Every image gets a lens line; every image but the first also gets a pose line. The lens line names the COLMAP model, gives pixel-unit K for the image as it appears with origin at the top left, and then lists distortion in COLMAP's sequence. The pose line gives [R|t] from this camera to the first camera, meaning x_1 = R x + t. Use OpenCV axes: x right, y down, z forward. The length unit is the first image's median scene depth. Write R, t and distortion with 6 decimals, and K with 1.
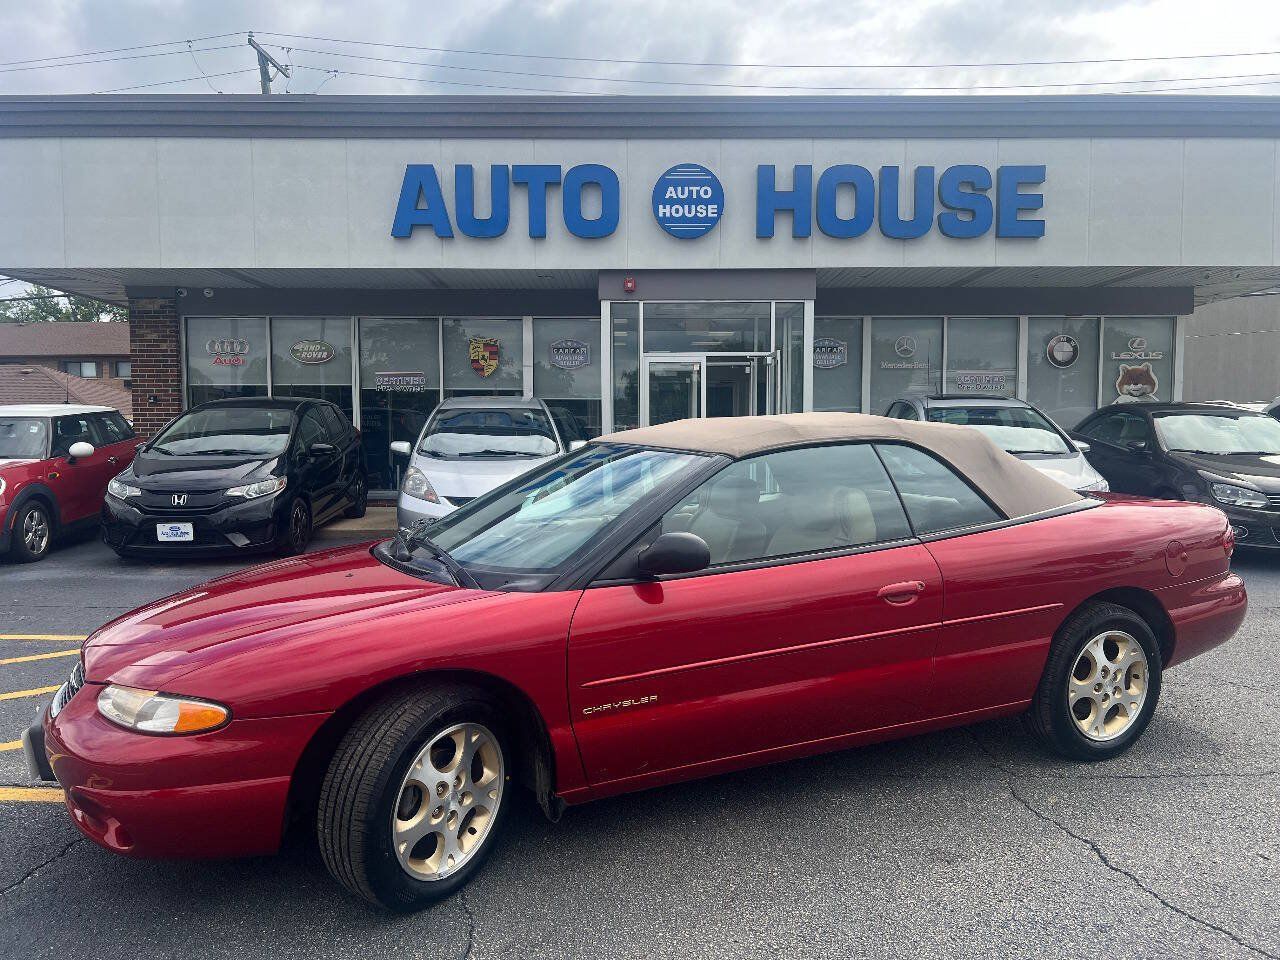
lens RADIAL K [[955.3, 0, 637.8], [0, 955.3, 496.8], [0, 0, 1]] dist [0.061207, -0.060197]
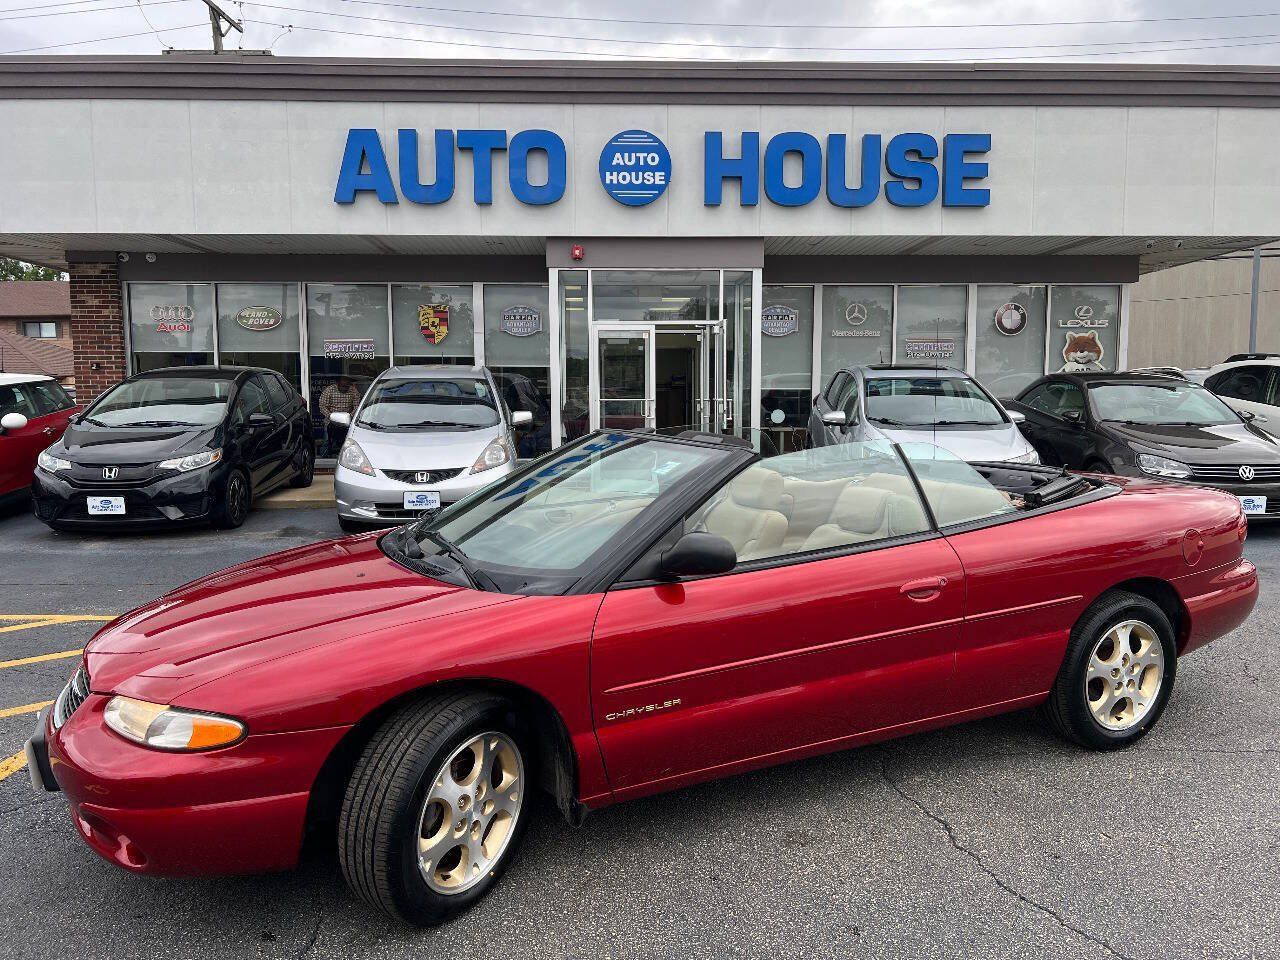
lens RADIAL K [[955.7, 0, 641.7], [0, 955.7, 484.7], [0, 0, 1]] dist [0.058375, -0.057382]
pose [[0.999664, -0.003057, 0.025744, 0.032485], [0.002298, 0.999563, 0.029475, -0.009495], [-0.025823, -0.029406, 0.999234, -0.003469]]
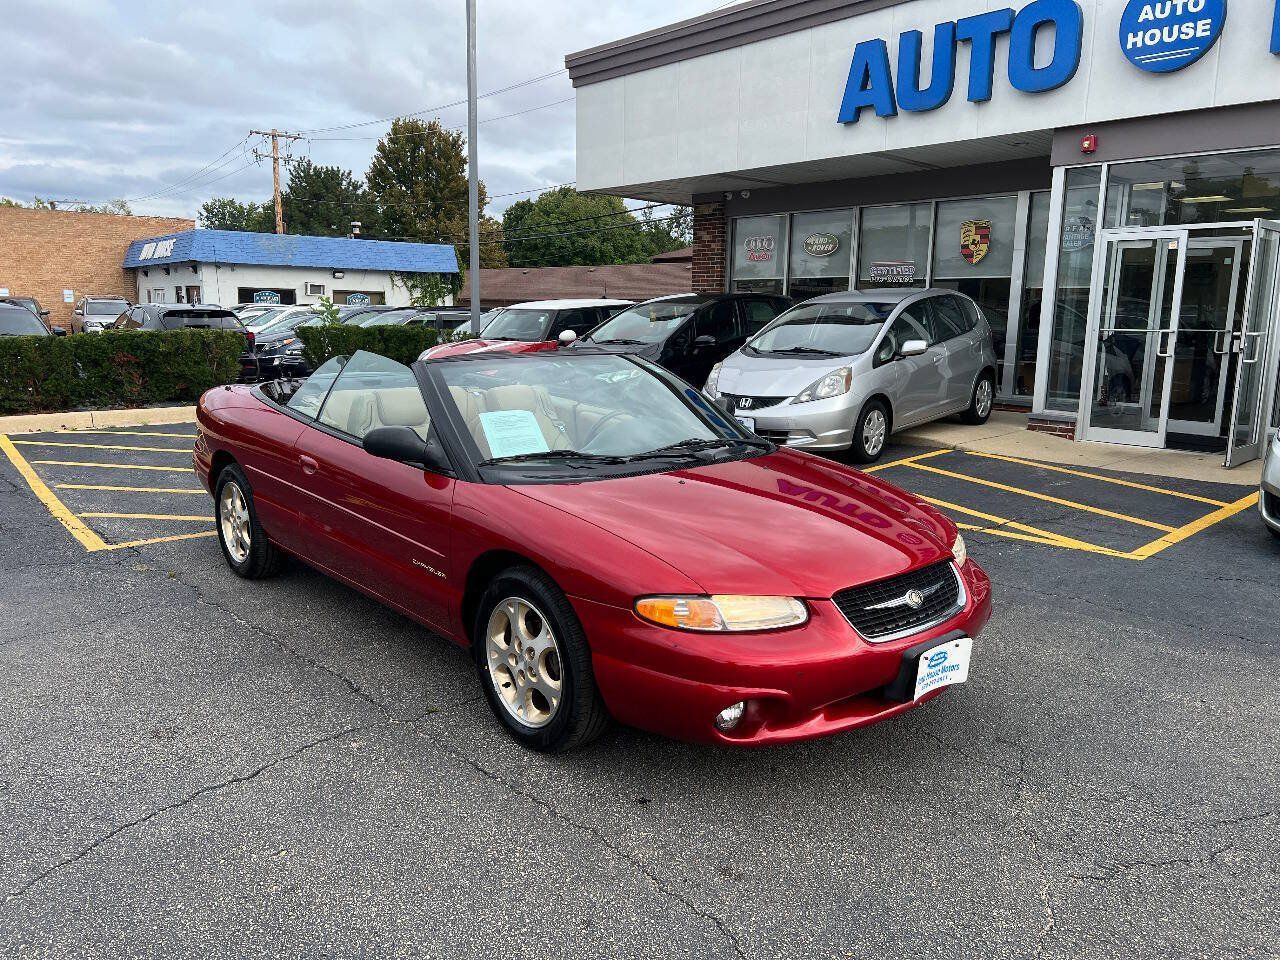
lens RADIAL K [[962.5, 0, 644.1], [0, 962.5, 479.6], [0, 0, 1]] dist [0.057243, -0.057034]
pose [[0.668019, 0.139559, -0.730941, 0.384092], [-0.064533, 0.989421, 0.129933, -0.026732], [0.741341, -0.039627, 0.669958, 0.173821]]
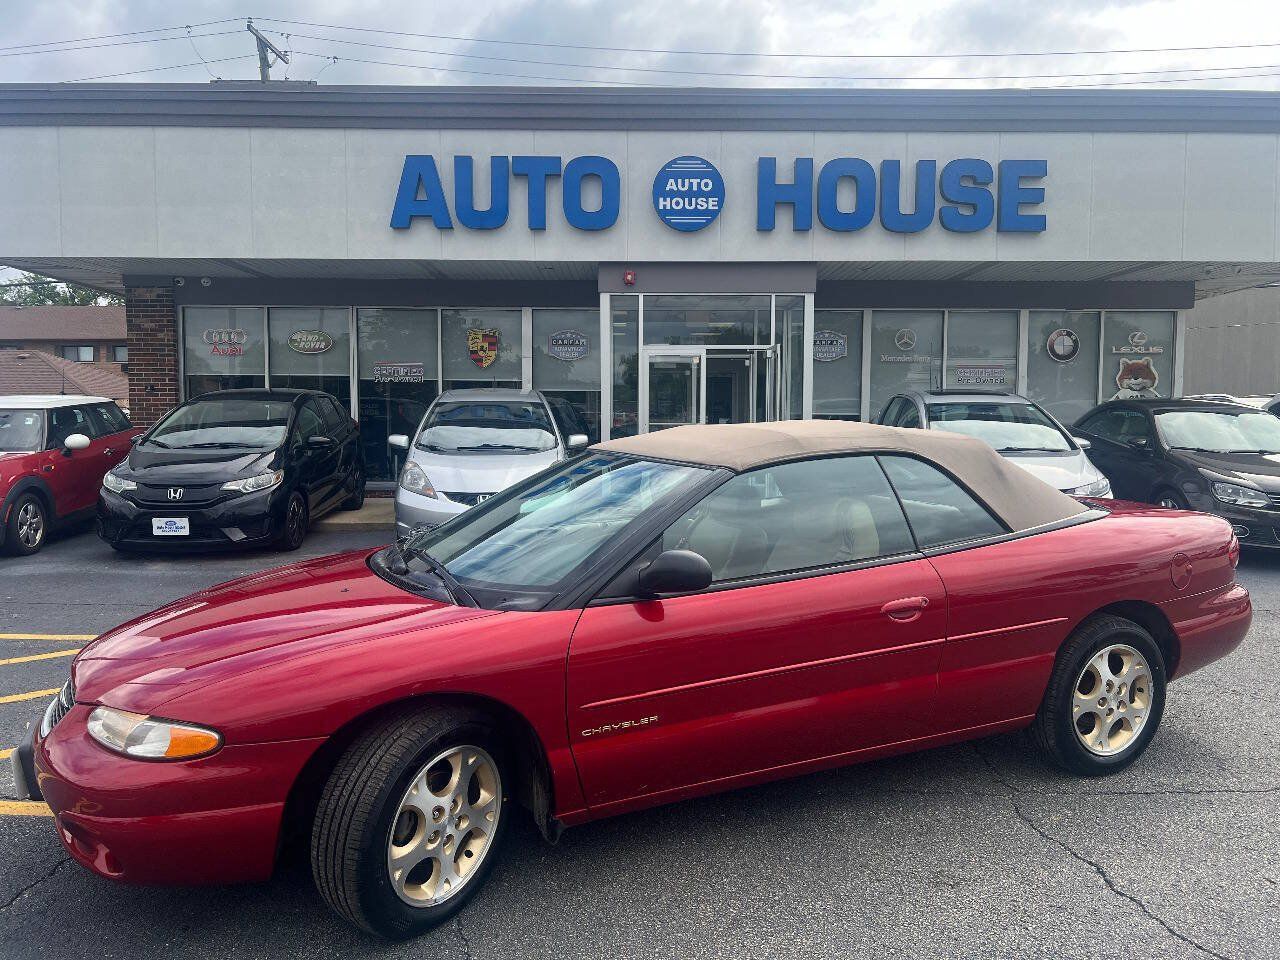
lens RADIAL K [[954.8, 0, 638.5], [0, 954.8, 483.6], [0, 0, 1]] dist [0.064486, -0.064591]
pose [[0.999985, 0.004849, 0.002731, -0.000768], [-0.004853, 0.999987, 0.001641, -0.008410], [-0.002723, -0.001654, 0.999995, 0.003955]]
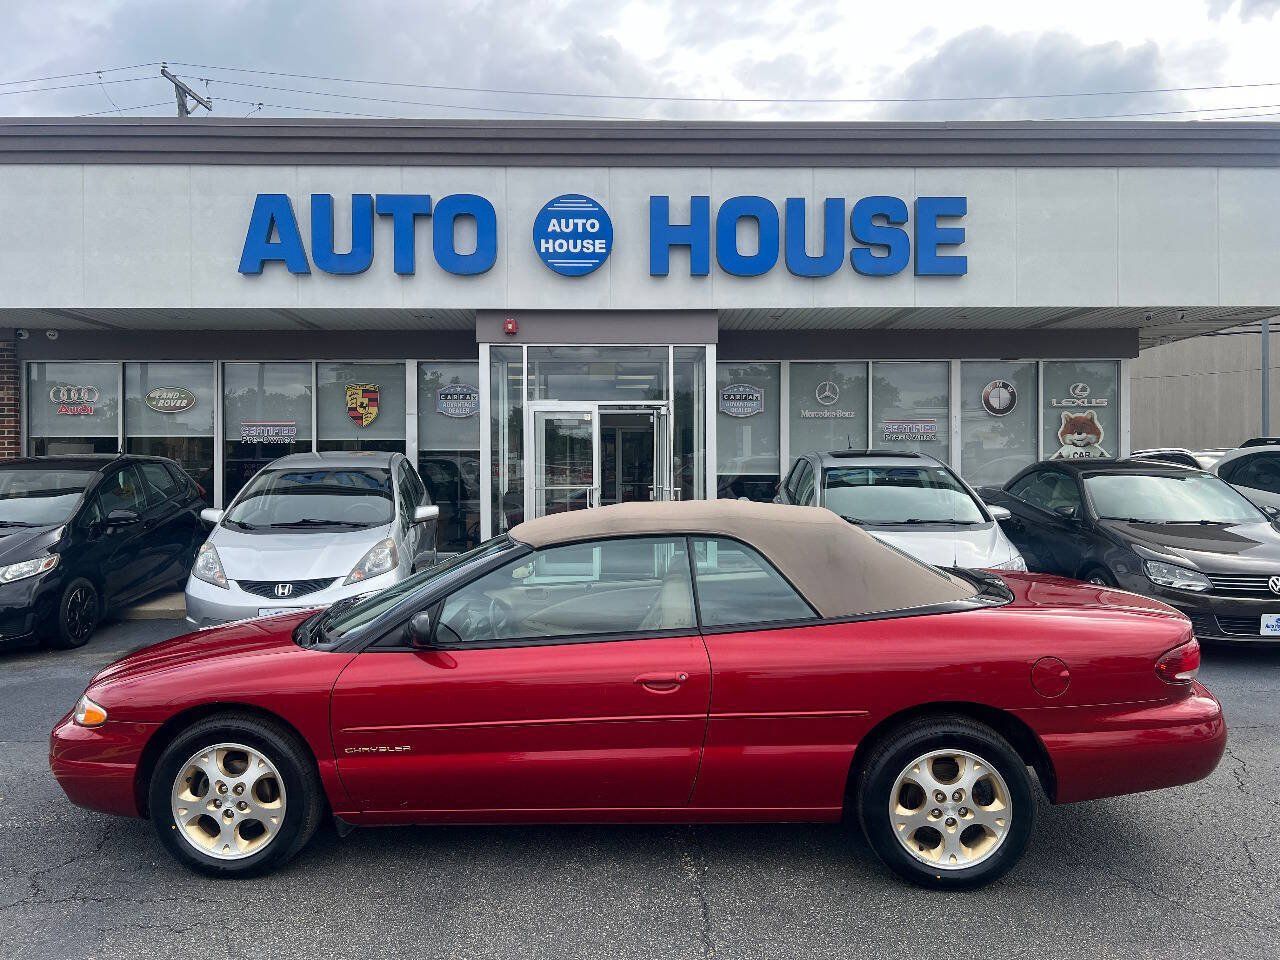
lens RADIAL K [[951.6, 0, 639.6], [0, 951.6, 476.6], [0, 0, 1]] dist [0.075856, -0.089640]
pose [[0.999908, -0.002659, 0.013271, 0.102278], [0.003396, 0.998434, -0.055843, -0.031049], [-0.013101, 0.055883, 0.998351, 0.115748]]
